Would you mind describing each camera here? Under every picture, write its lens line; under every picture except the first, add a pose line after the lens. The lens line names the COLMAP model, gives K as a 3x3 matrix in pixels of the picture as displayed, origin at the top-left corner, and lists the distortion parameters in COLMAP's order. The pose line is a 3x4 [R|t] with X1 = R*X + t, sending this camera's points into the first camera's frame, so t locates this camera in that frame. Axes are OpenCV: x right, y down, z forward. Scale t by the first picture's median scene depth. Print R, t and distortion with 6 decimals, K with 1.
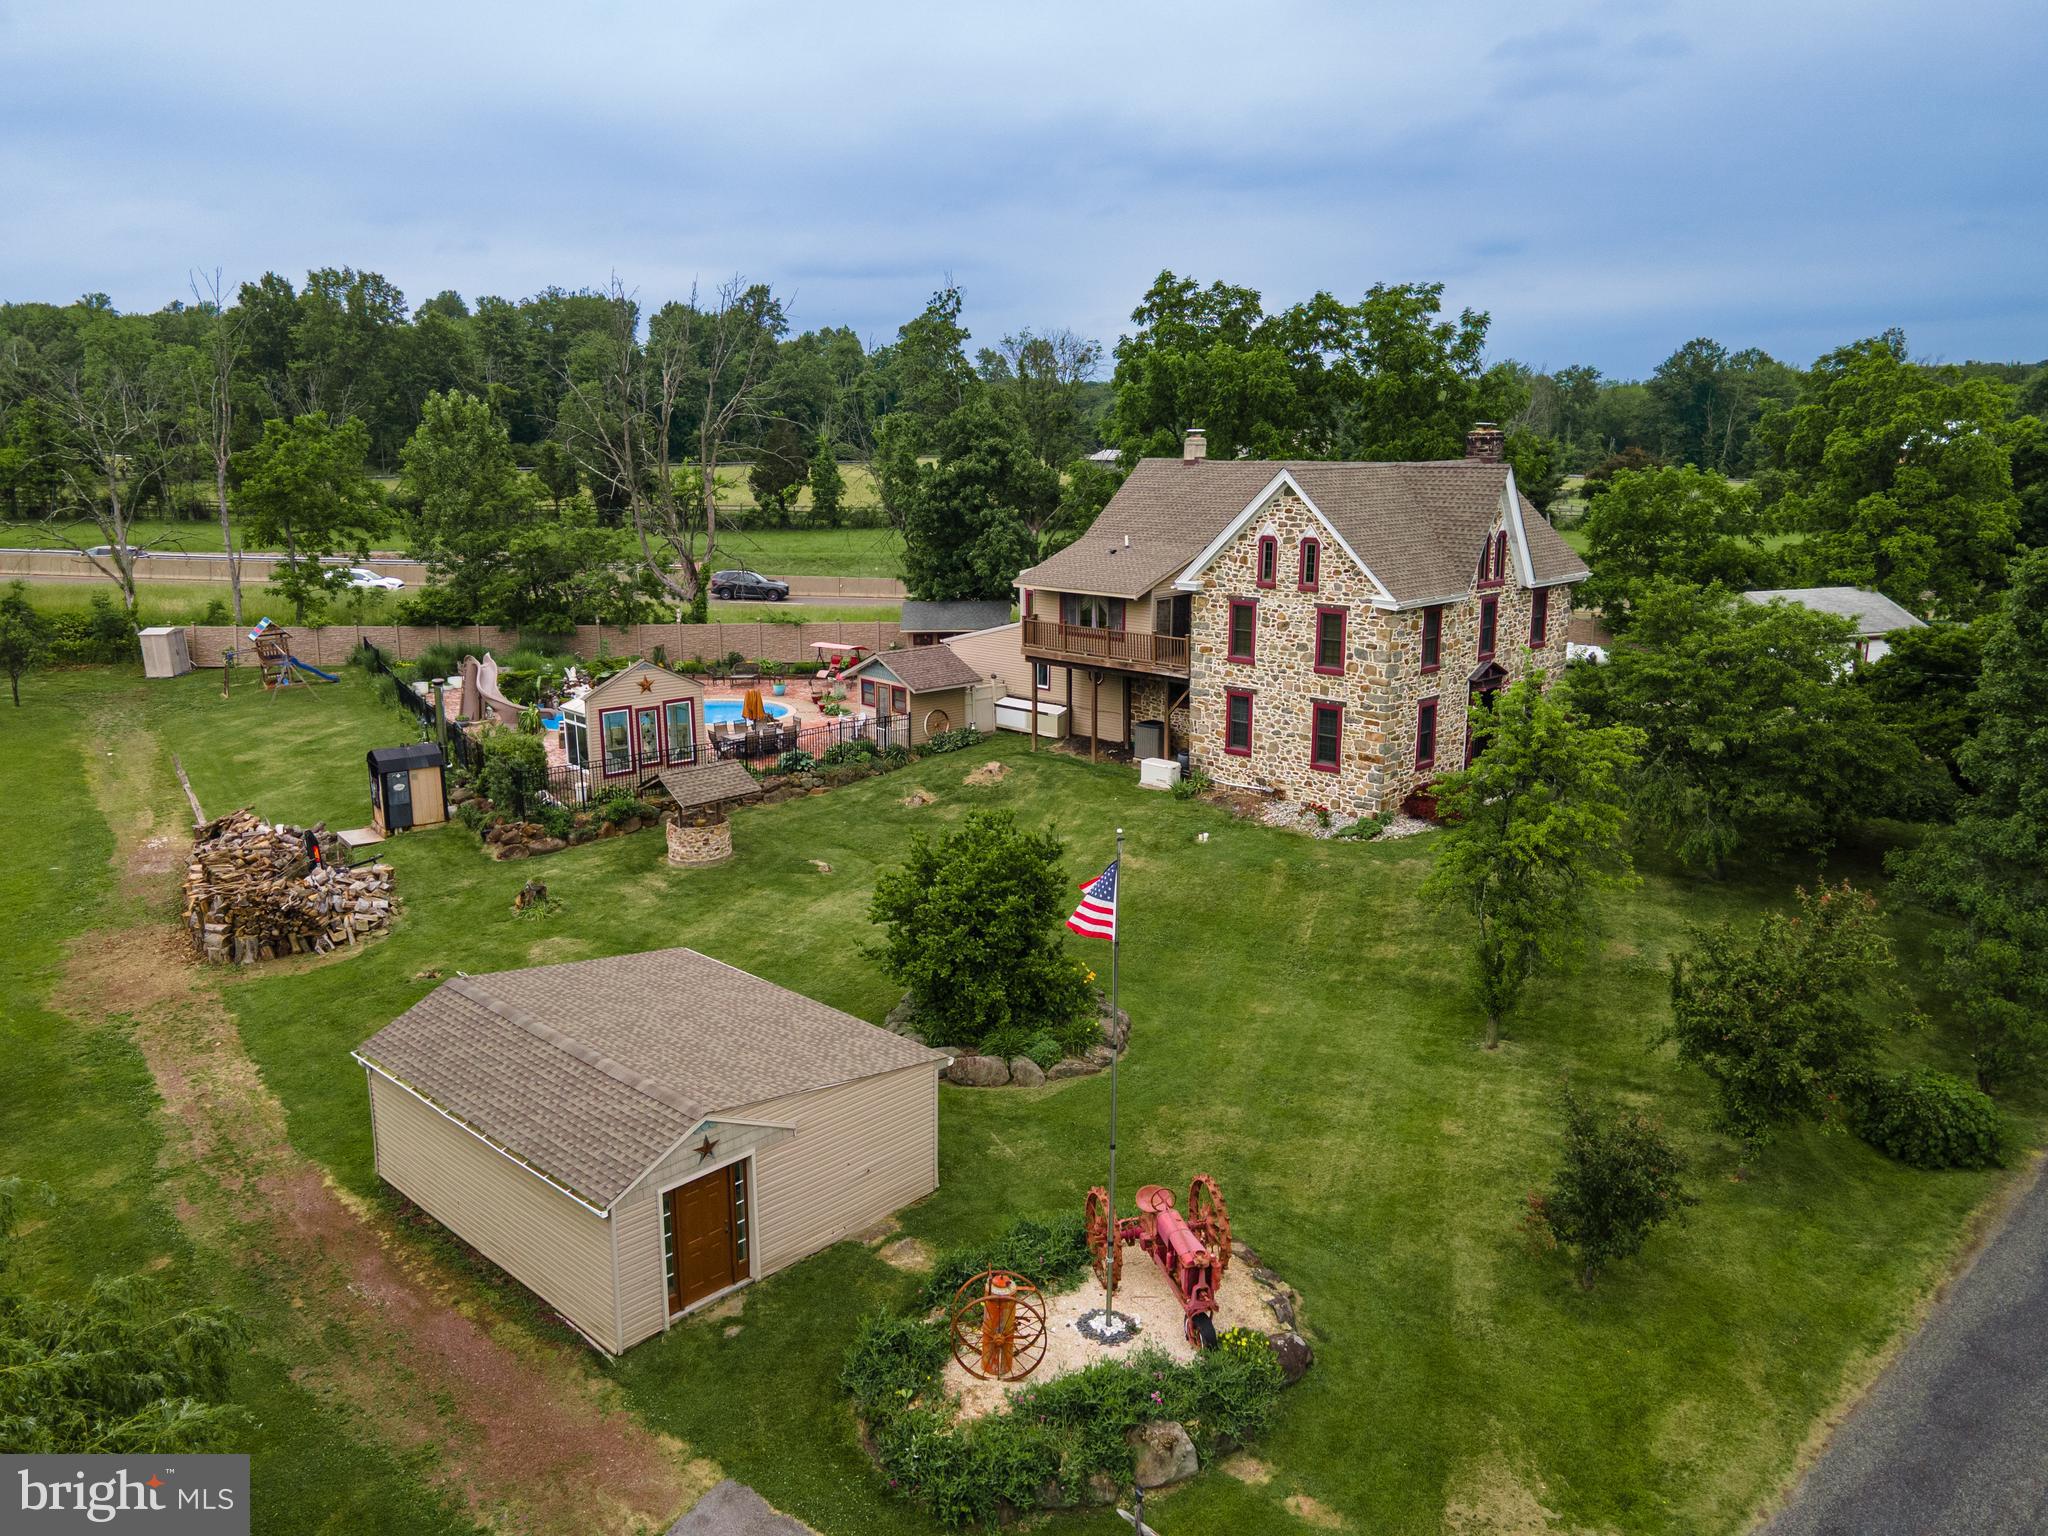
lens RADIAL K [[1494.9, 0, 1002.8], [0, 1494.9, 765.5], [0, 0, 1]] dist [0.022080, 0.039752]
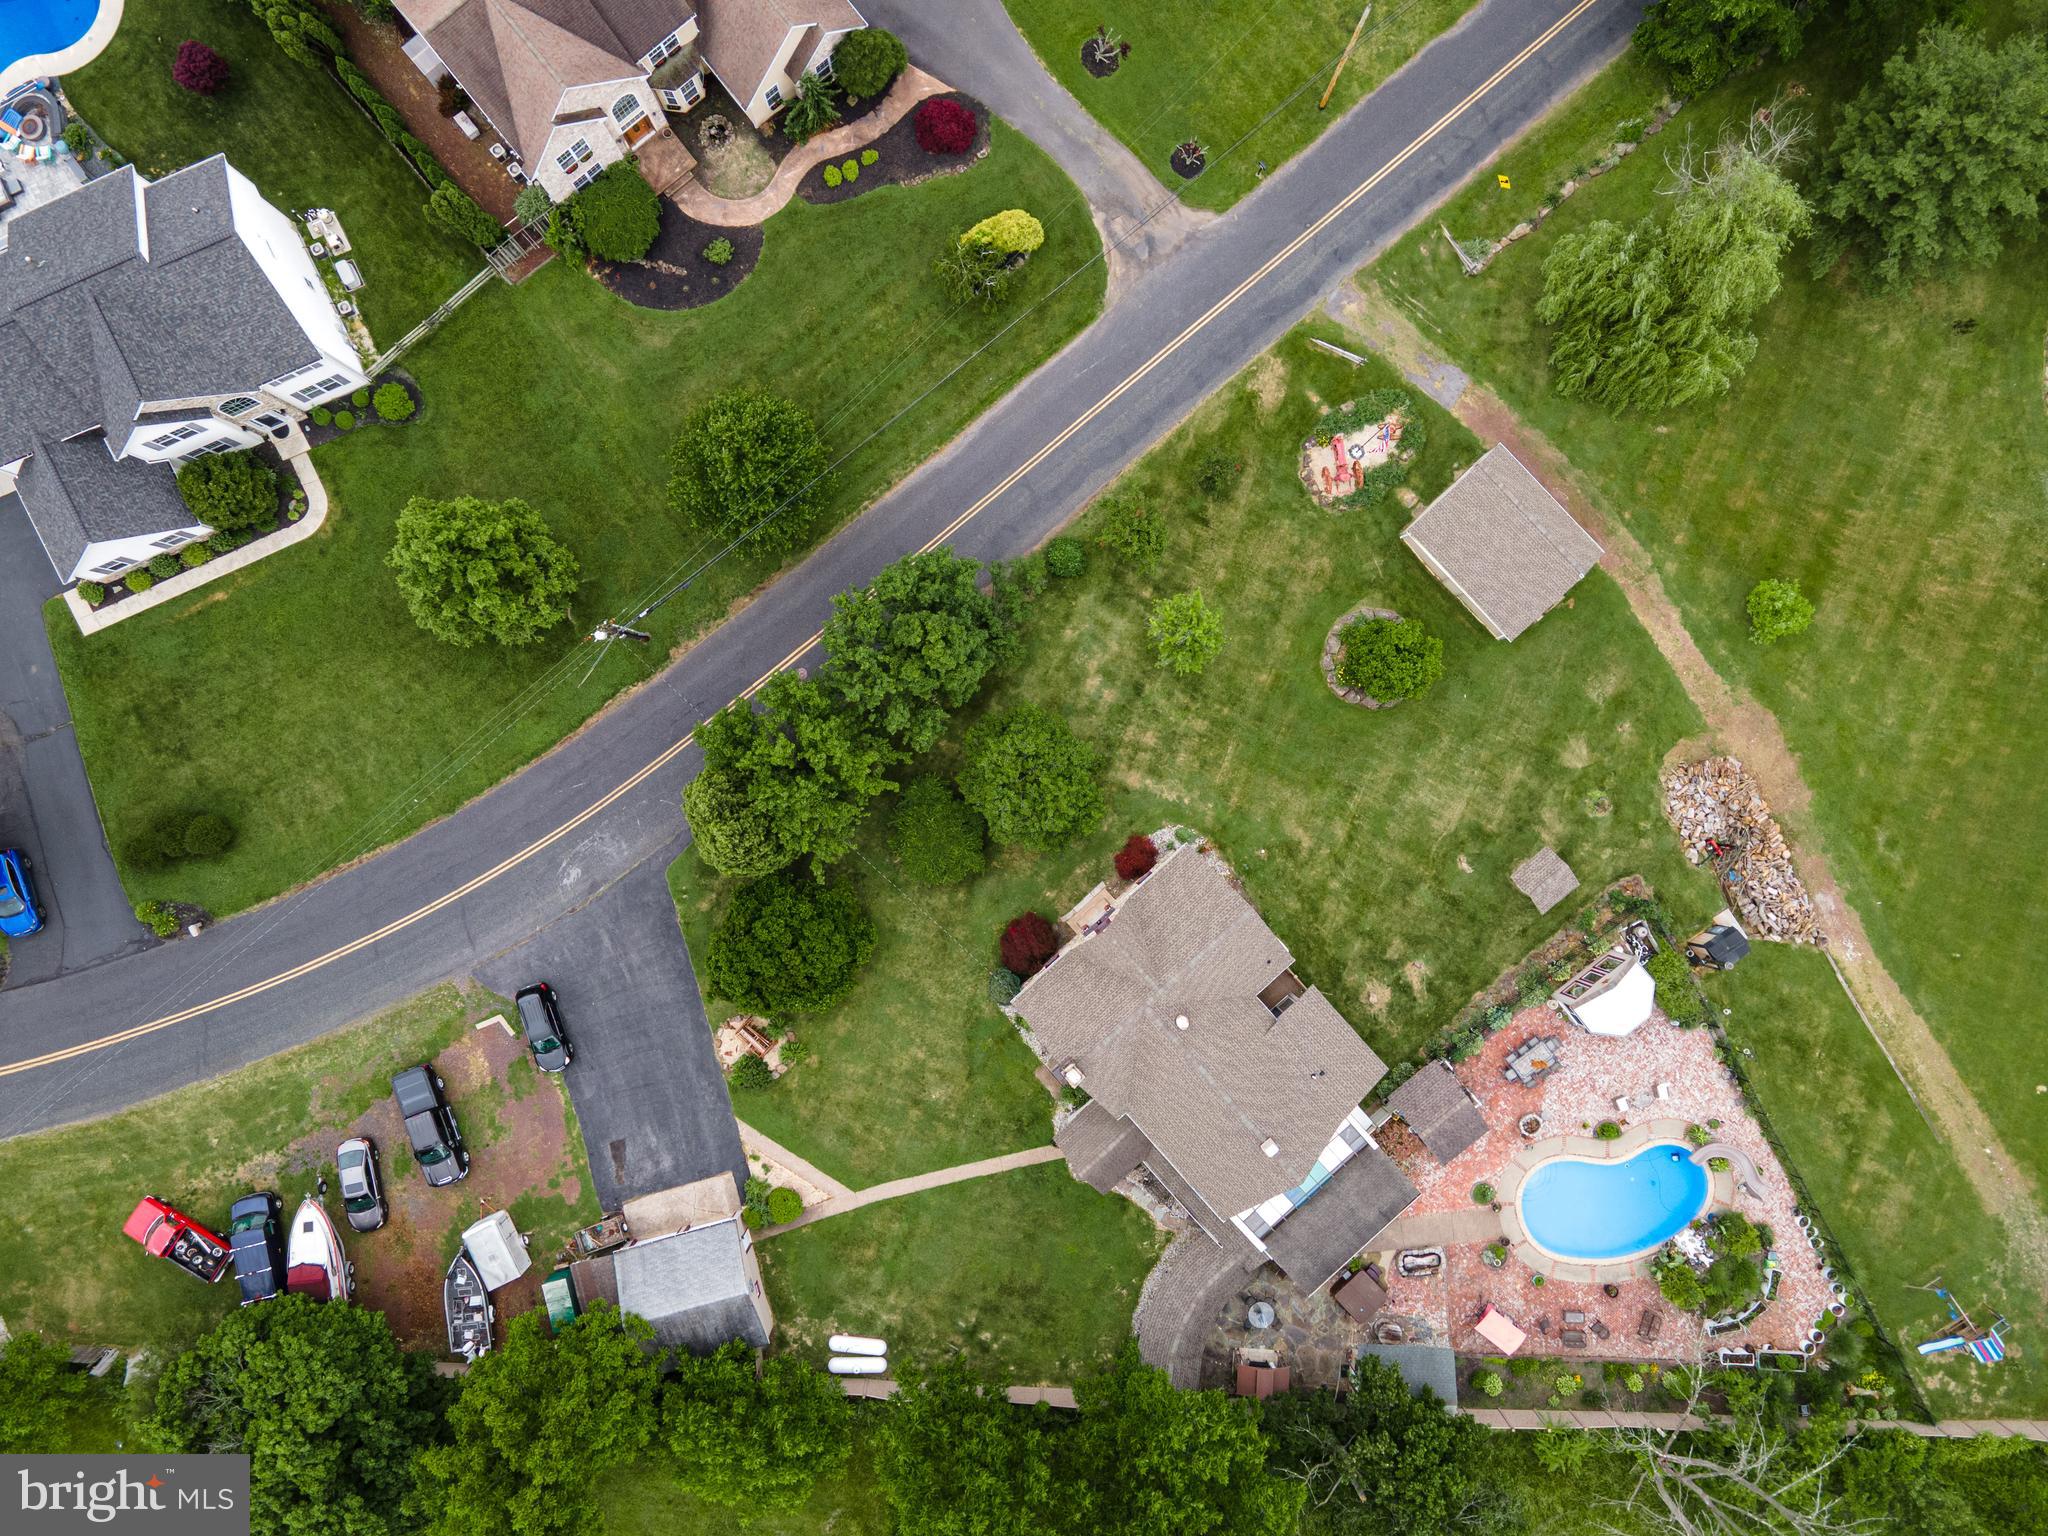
lens RADIAL K [[1494.9, 0, 1002.8], [0, 1494.9, 765.5], [0, 0, 1]] dist [0.022080, 0.039752]
pose [[-0.999017, -0.044291, -0.001712, 0.451735], [0.008162, -0.221790, 0.975060, -1.693899], [-0.043566, 0.974088, 0.221934, 0.470010]]
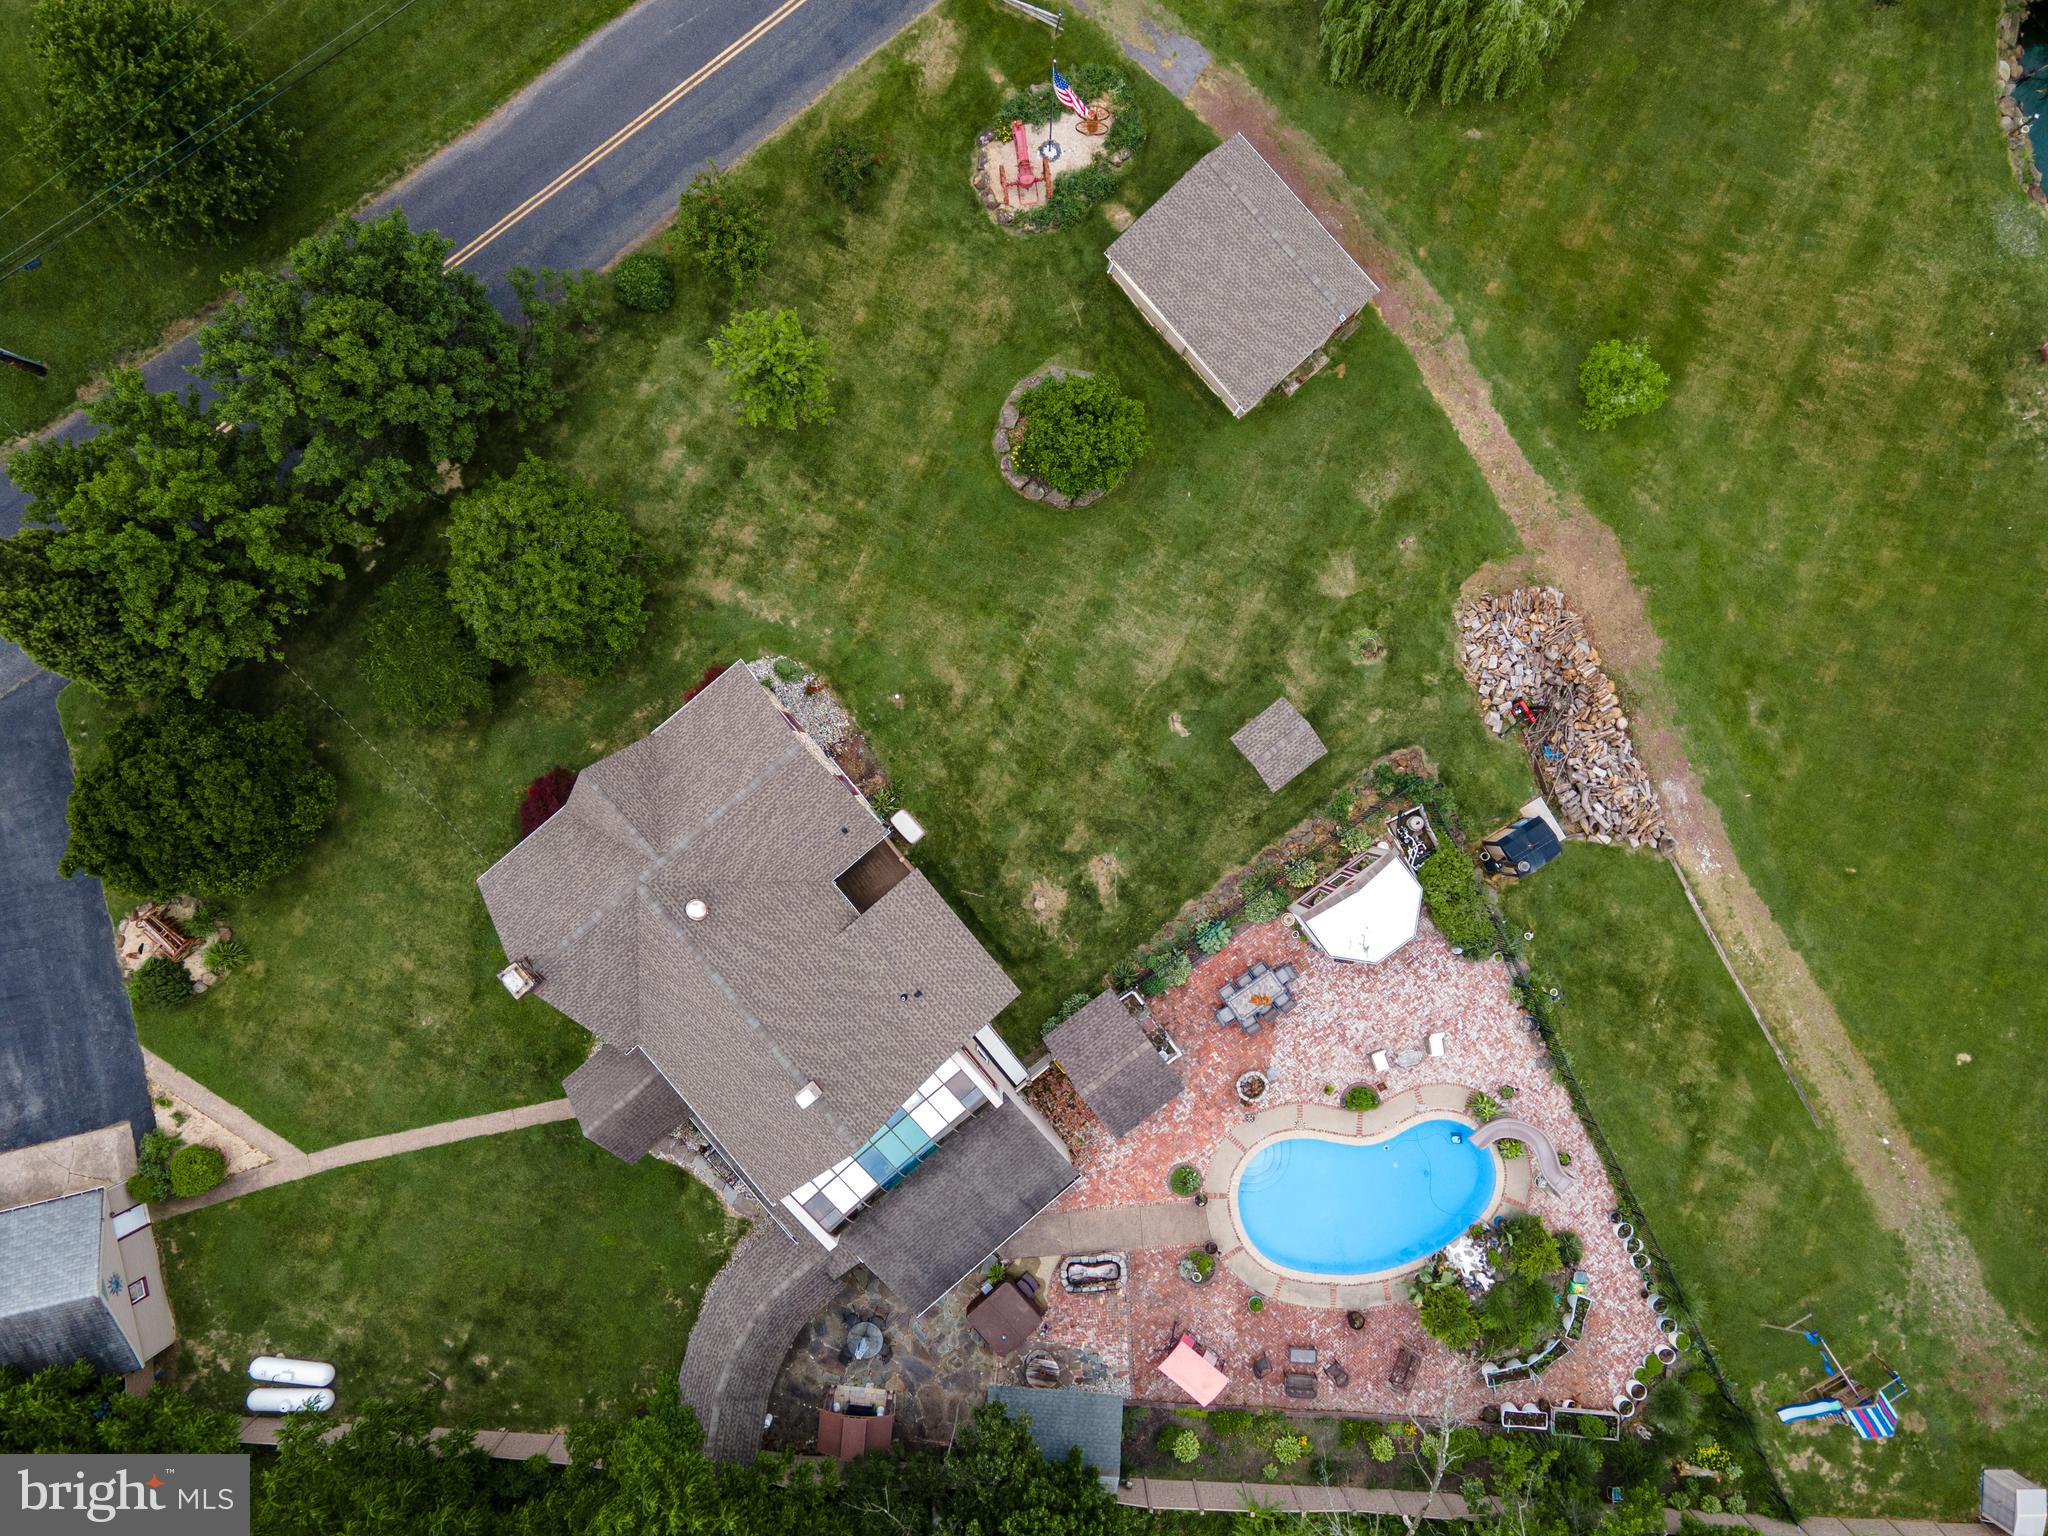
lens RADIAL K [[1494.9, 0, 1002.8], [0, 1494.9, 765.5], [0, 0, 1]] dist [0.022080, 0.039752]
pose [[-0.997129, -0.075652, 0.003106, 0.030336], [0.019669, -0.219194, 0.975483, -1.231556], [-0.073116, 0.972744, 0.220053, 0.724098]]
